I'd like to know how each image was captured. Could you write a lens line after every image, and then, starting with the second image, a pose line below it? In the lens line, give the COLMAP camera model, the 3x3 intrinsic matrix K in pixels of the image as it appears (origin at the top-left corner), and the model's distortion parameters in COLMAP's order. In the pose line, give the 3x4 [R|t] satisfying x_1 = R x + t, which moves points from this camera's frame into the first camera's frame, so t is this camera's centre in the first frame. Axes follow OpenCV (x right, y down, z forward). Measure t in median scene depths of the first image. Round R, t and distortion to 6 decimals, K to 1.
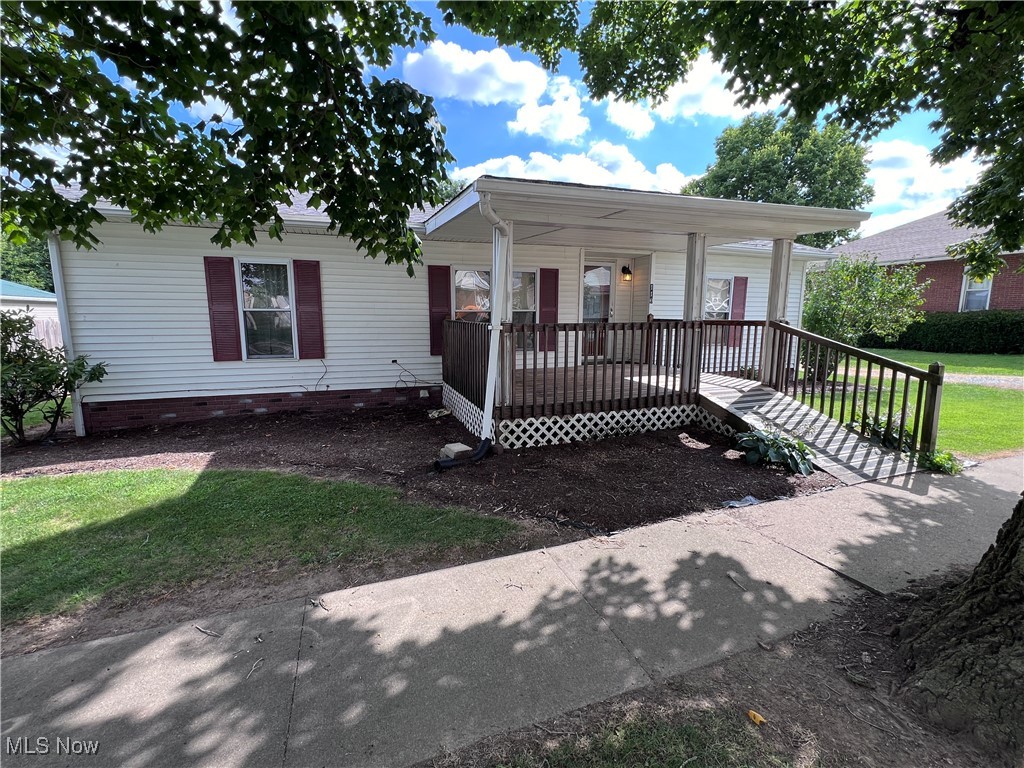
lens RADIAL K [[499.4, 0, 512.0], [0, 499.4, 384.0], [0, 0, 1]] dist [0.000406, -0.000303]
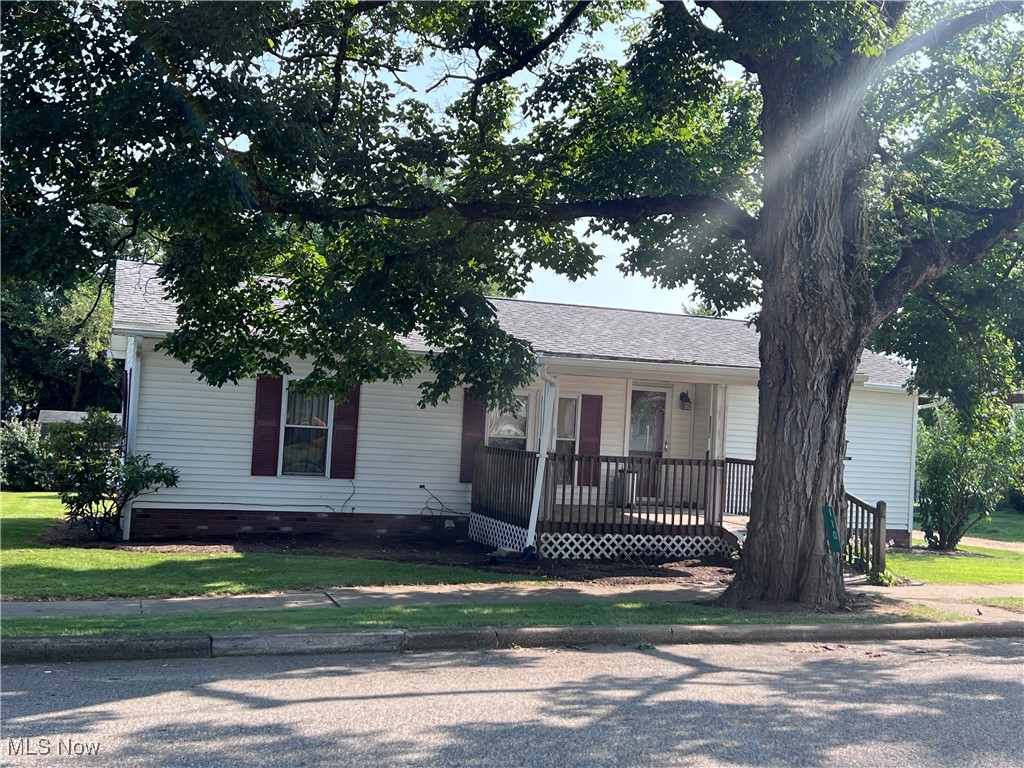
lens RADIAL K [[1167.3, 0, 512.0], [0, 1167.3, 384.0], [0, 0, 1]] dist [0.080511, -0.007595]
pose [[0.998601, 0.052004, -0.009560, -0.077173], [-0.052874, 0.982945, -0.176134, 0.195894], [0.000237, 0.176393, 0.984320, -1.632777]]
